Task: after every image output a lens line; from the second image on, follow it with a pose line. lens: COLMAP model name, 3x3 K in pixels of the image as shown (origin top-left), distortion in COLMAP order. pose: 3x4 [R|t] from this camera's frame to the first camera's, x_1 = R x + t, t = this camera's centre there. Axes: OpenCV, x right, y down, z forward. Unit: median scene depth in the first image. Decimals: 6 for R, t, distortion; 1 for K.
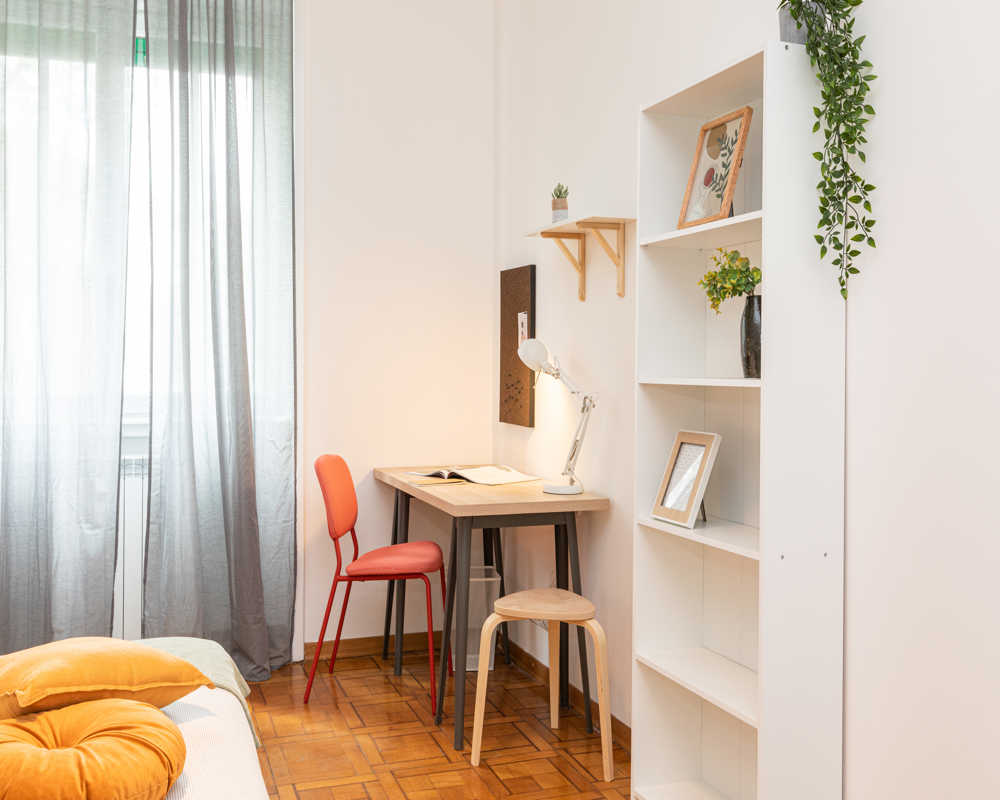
lens RADIAL K [[968.0, 0, 499.2], [0, 968.0, 364.3], [0, 0, 1]] dist [-0.005151, -0.013514]
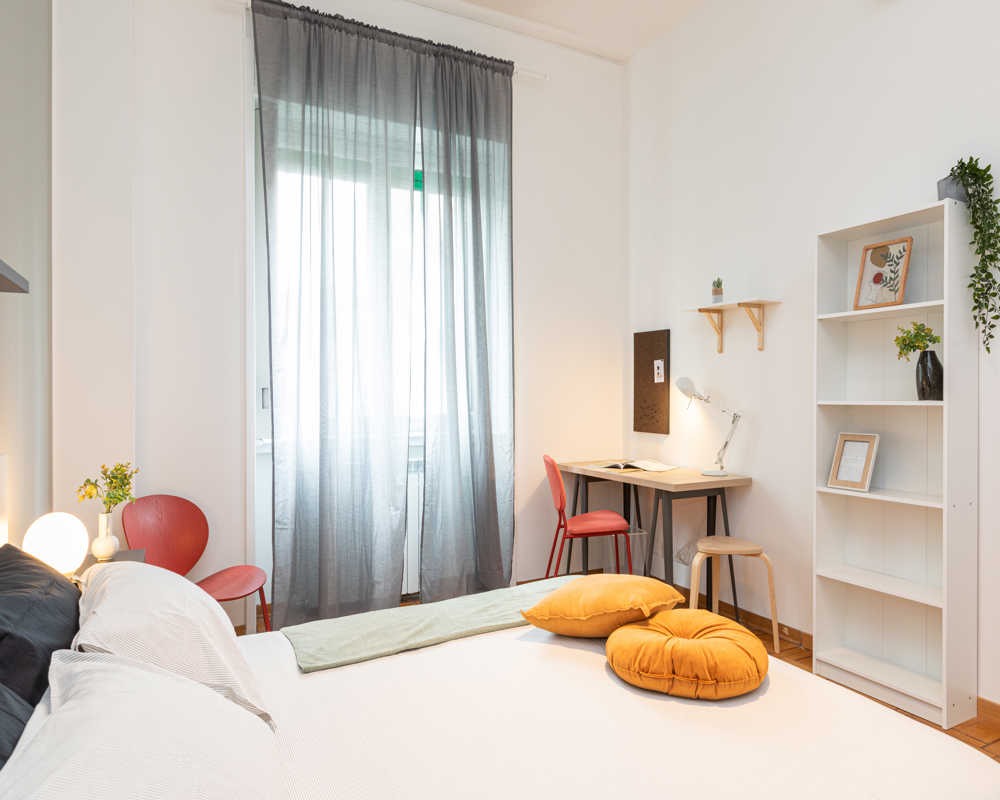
lens RADIAL K [[660.7, 0, 533.8], [0, 660.7, 399.4], [0, 0, 1]] dist [-0.000613, -0.003043]
pose [[0.986119, -0.009929, 0.165741, -0.484620], [0.008621, 0.999926, 0.008607, -0.002437], [-0.165815, -0.007058, 0.986132, -0.008919]]
